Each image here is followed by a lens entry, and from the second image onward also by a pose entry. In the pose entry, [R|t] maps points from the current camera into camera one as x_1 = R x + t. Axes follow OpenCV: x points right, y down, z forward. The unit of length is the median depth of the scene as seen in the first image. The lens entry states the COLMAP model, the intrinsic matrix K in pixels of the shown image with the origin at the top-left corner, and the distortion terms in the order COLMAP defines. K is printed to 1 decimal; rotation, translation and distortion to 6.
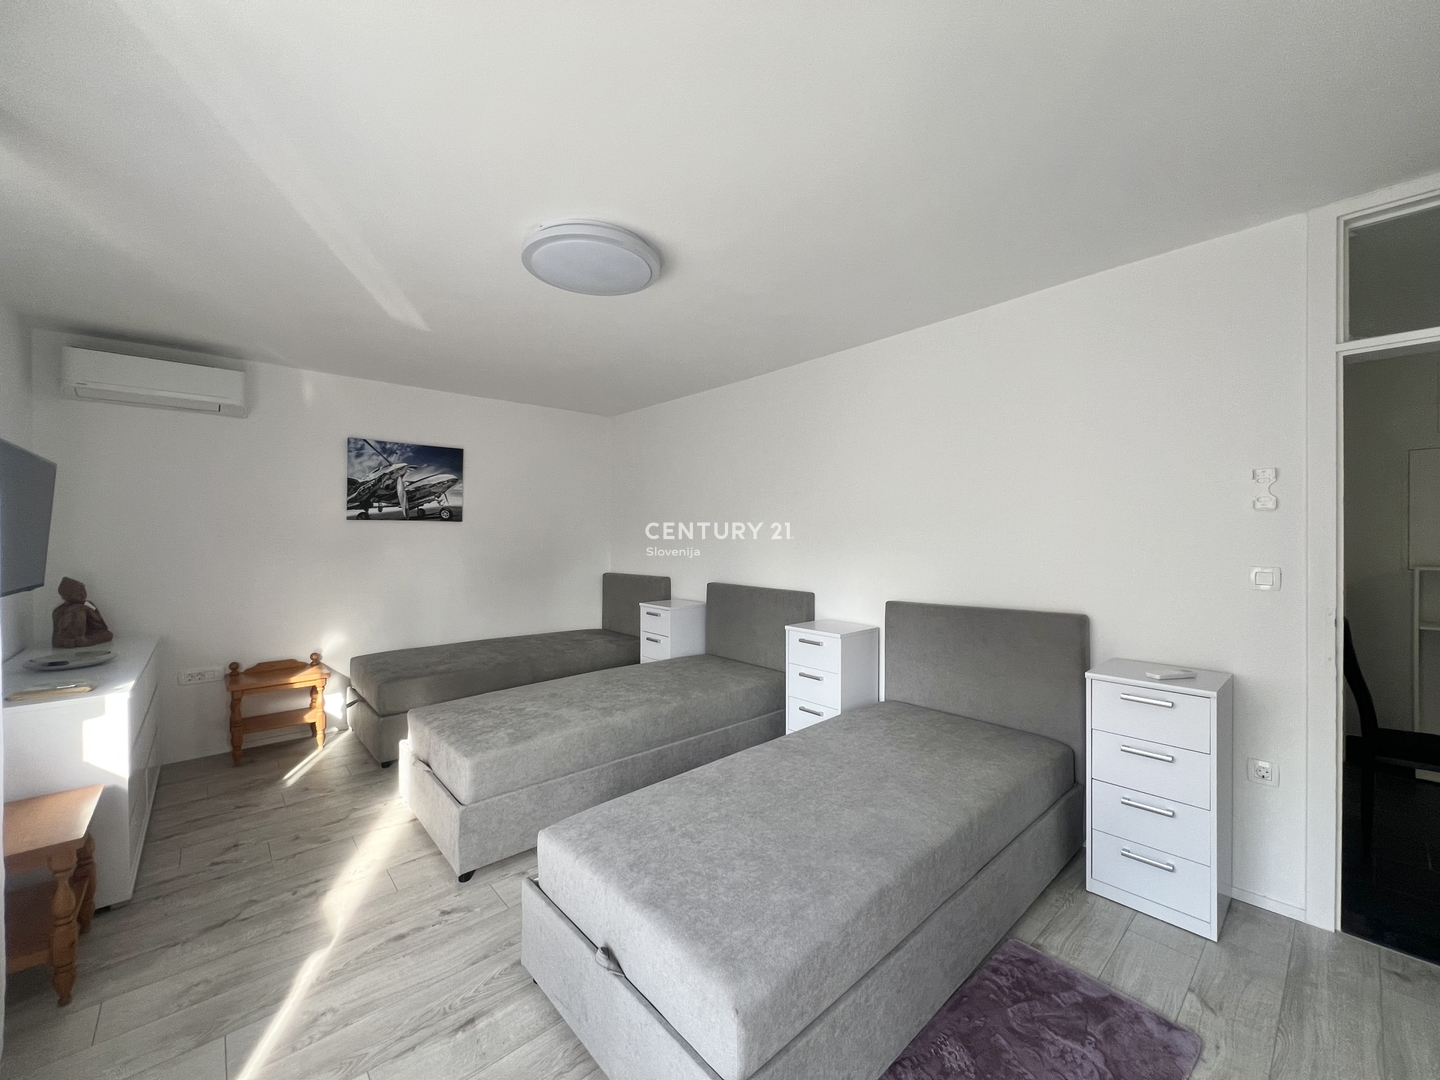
lens RADIAL K [[576.6, 0, 722.7], [0, 576.6, 535.2], [0, 0, 1]] dist [-0.002269, -0.000043]
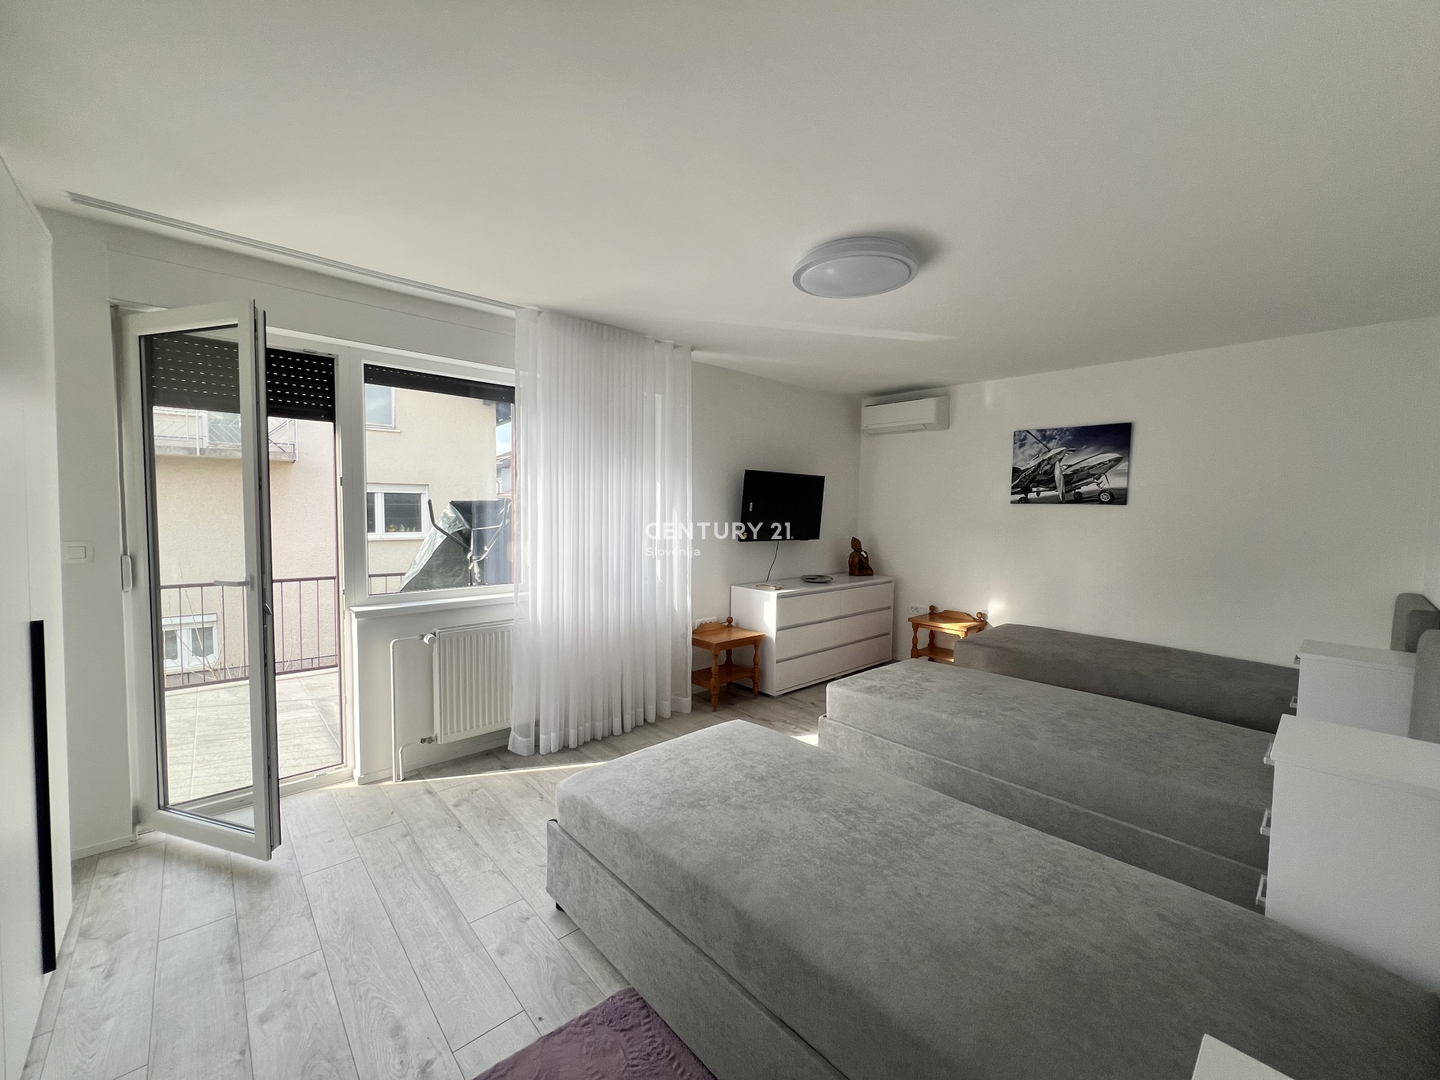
lens RADIAL K [[576.6, 0, 717.1], [0, 576.6, 541.3], [0, 0, 1]] dist [-0.002269, -0.000043]
pose [[0.003656, 0.062310, -0.998050, 0.474012], [-0.018118, 0.997897, 0.062234, -0.012445], [0.999829, 0.017856, 0.004777, 0.396945]]
